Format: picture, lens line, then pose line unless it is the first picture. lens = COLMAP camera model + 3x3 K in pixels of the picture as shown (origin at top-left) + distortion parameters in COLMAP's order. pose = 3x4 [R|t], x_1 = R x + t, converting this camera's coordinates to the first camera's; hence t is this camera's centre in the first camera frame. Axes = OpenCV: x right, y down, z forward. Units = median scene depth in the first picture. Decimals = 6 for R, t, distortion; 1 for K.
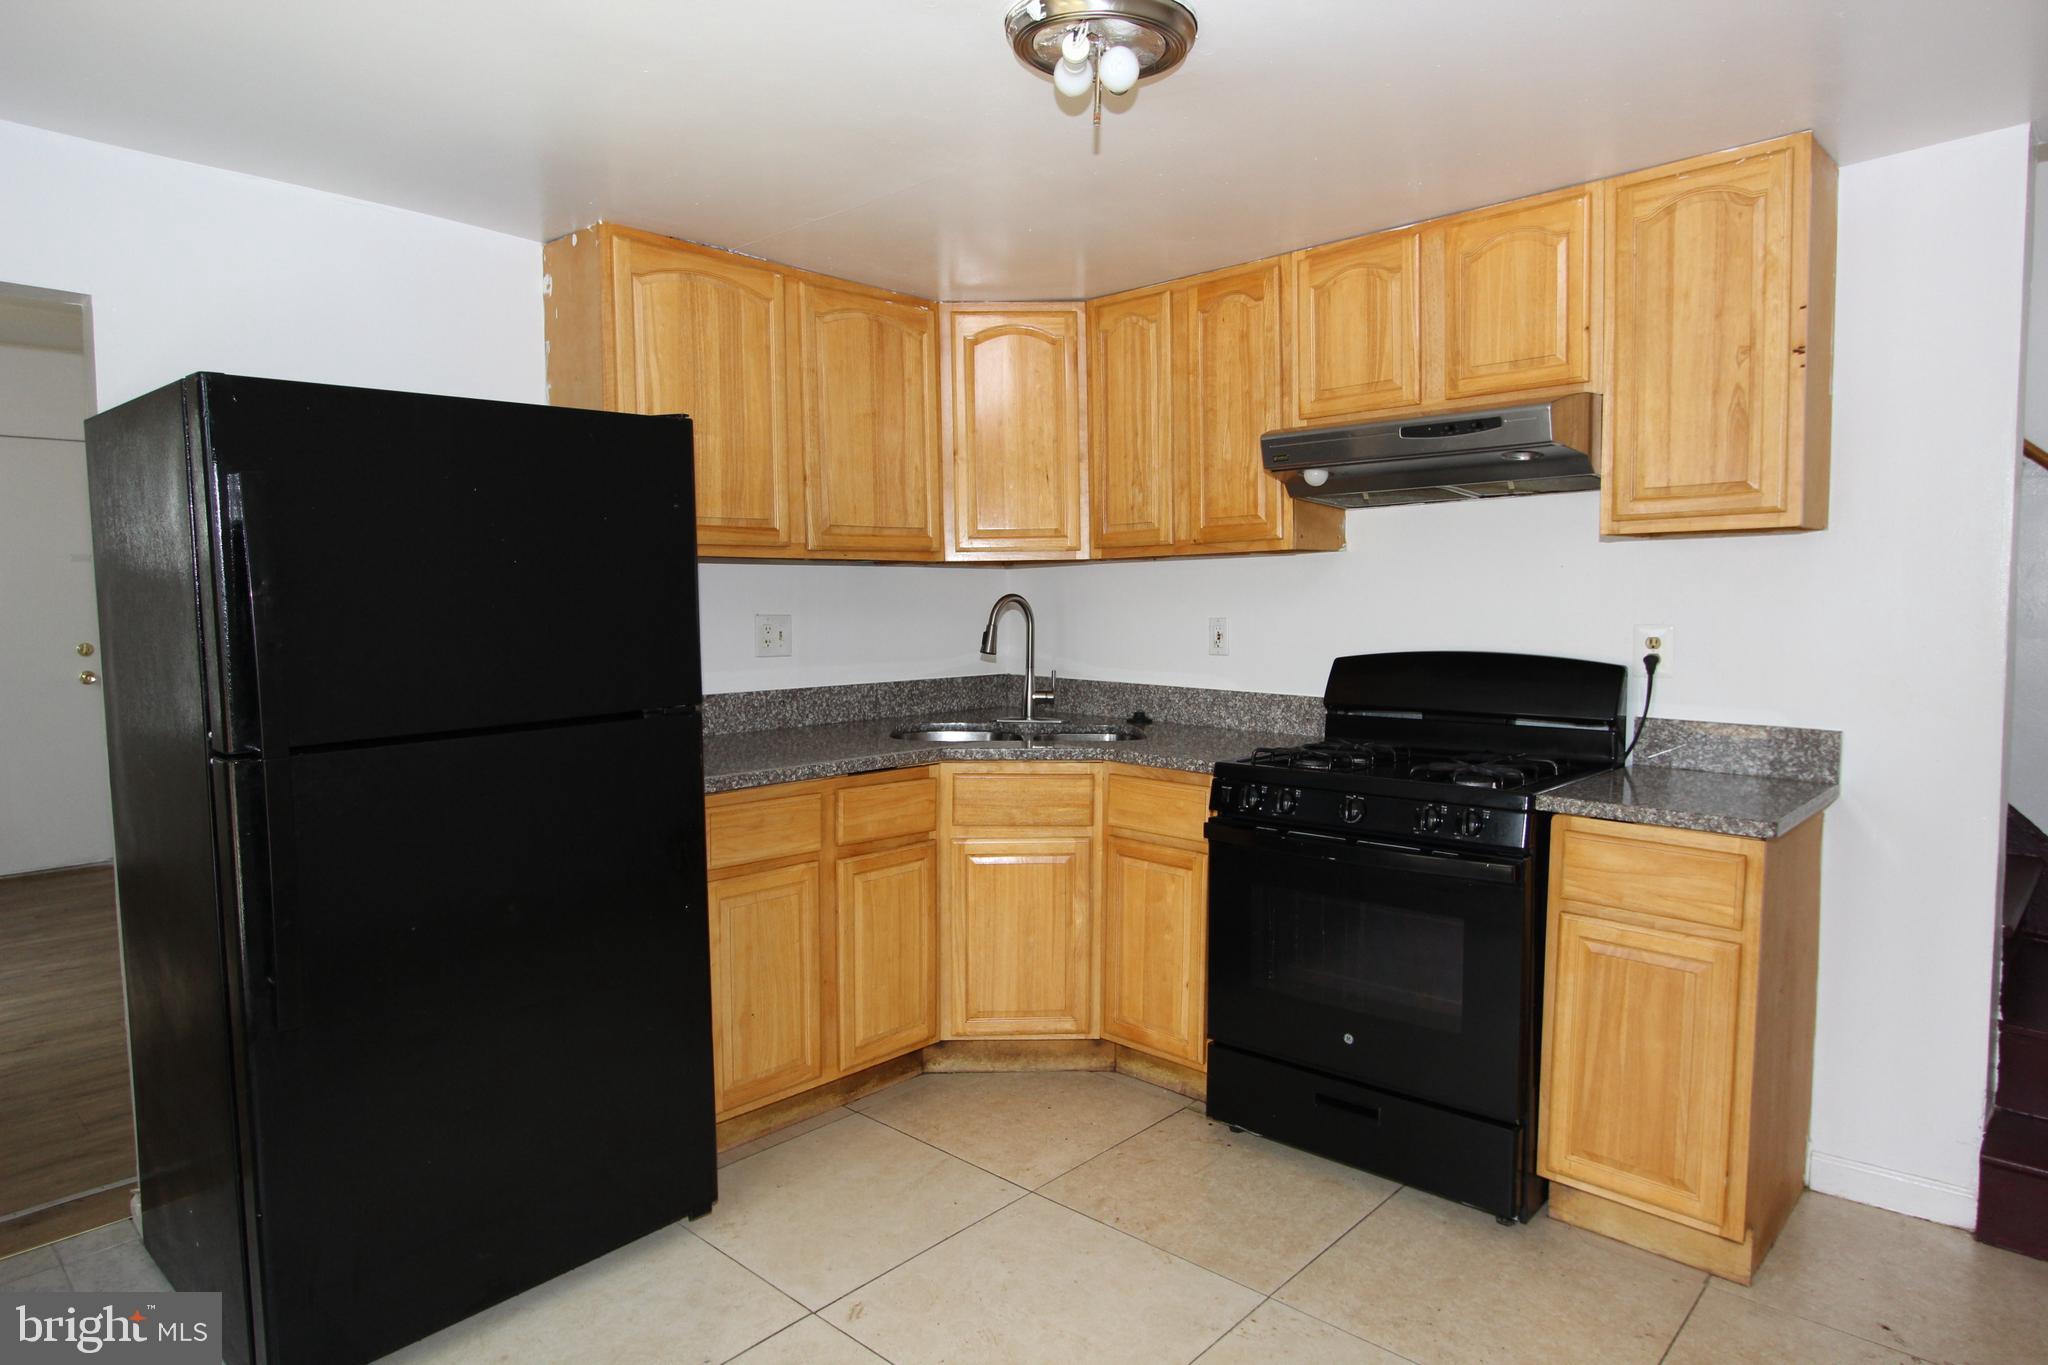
lens RADIAL K [[1183.2, 0, 1024.9], [0, 1183.2, 681.3], [0, 0, 1]] dist [-0.003042, -0.000259]
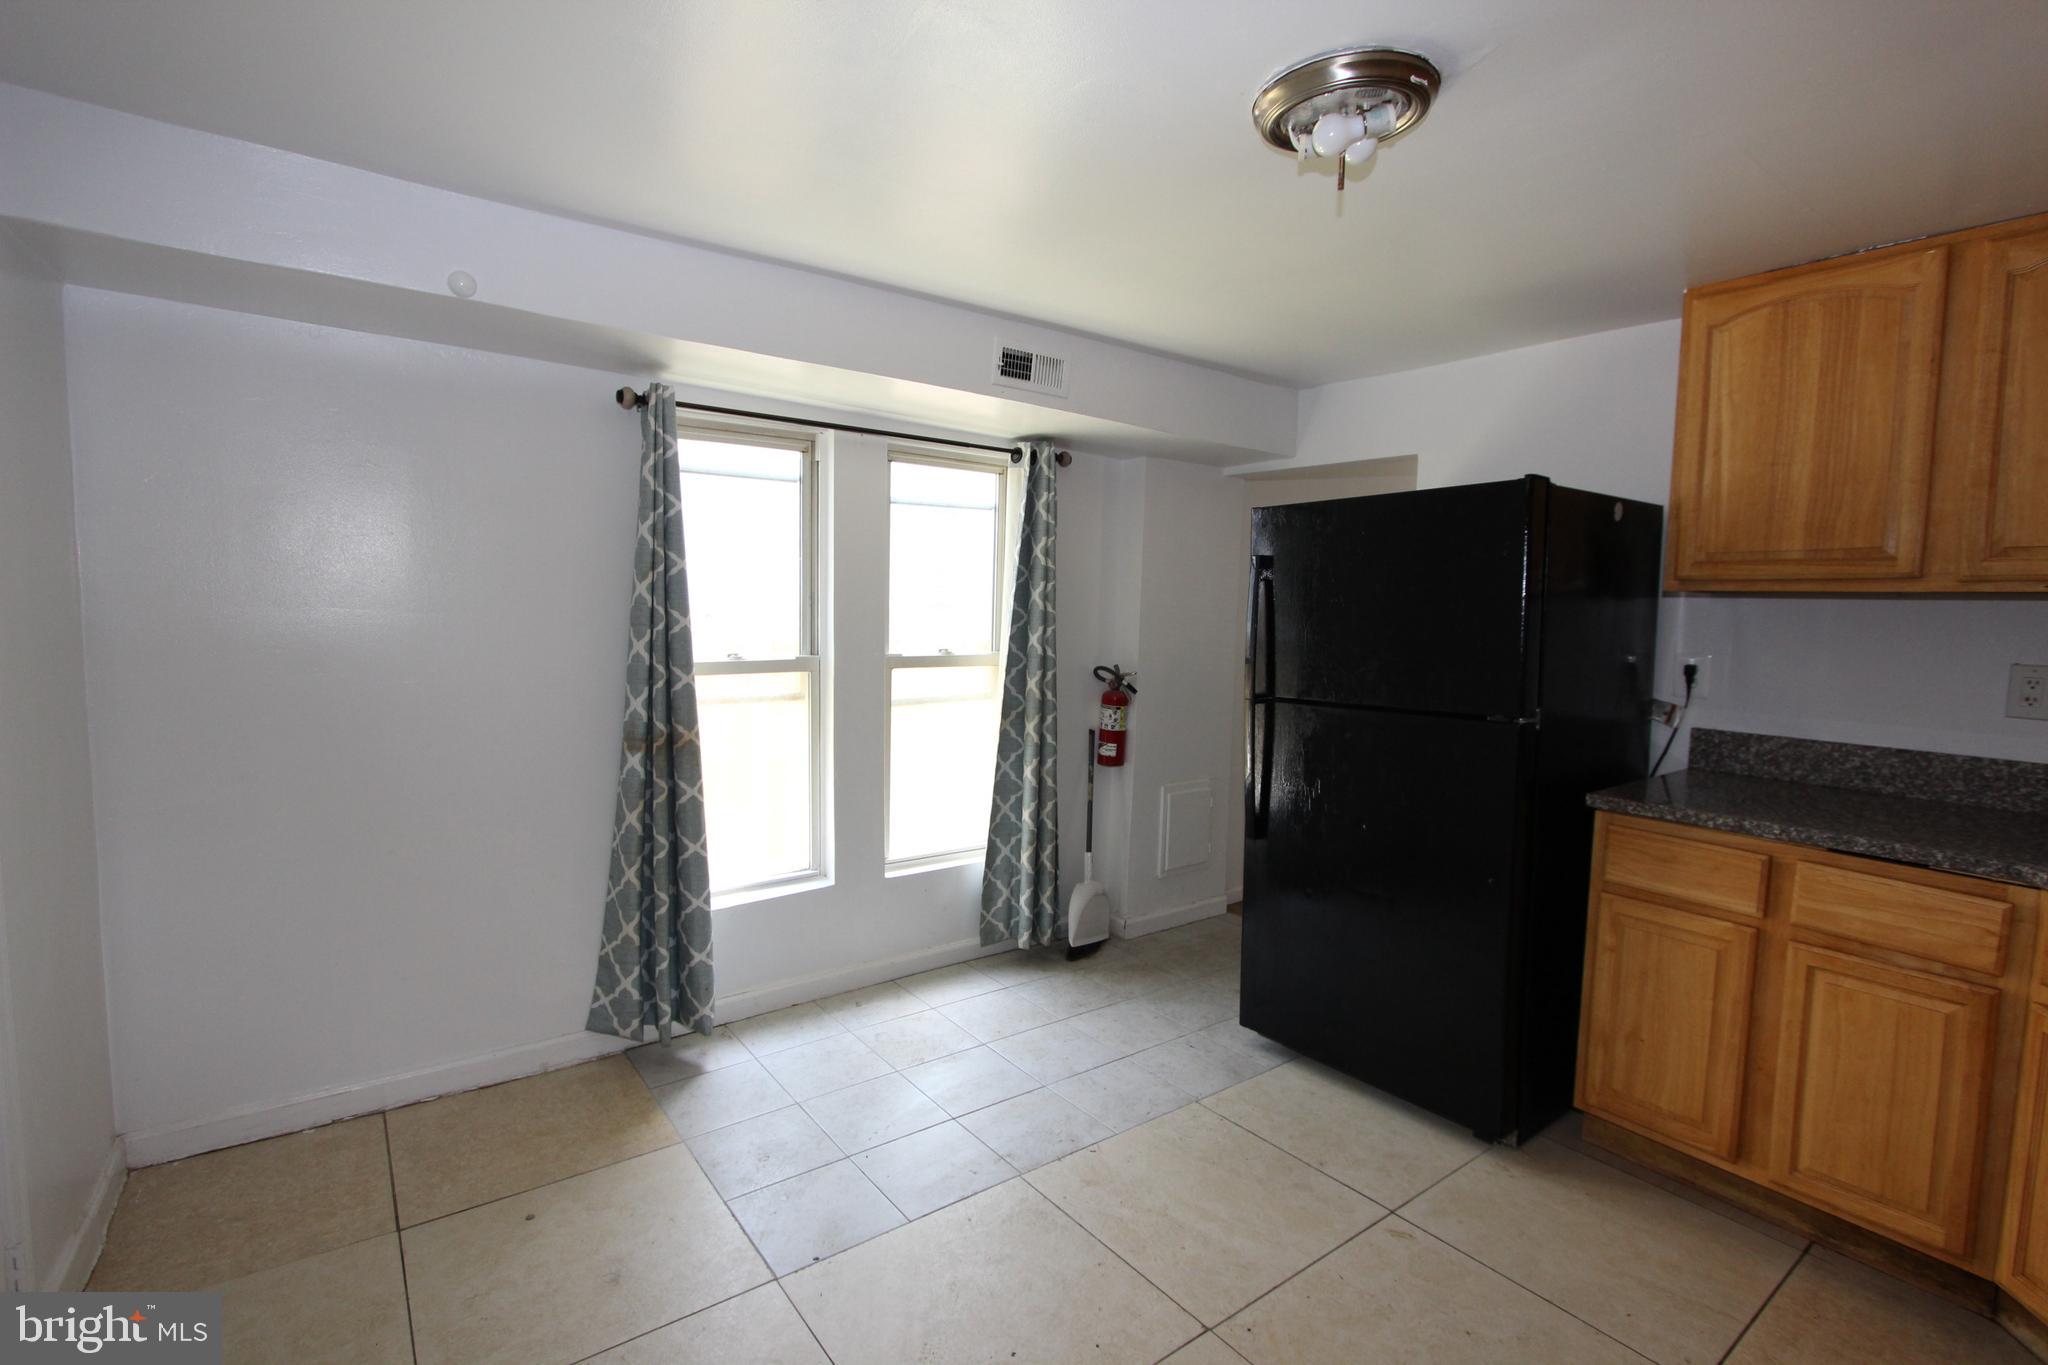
lens RADIAL K [[951.0, 0, 1025.9], [0, 951.0, 683.6], [0, 0, 1]] dist [-0.005889, -0.000192]
pose [[-0.182835, 0.072365, -0.980477, 0.600485], [-0.095751, 0.991236, 0.091014, -0.043787], [0.978470, 0.110523, -0.174304, 0.548958]]
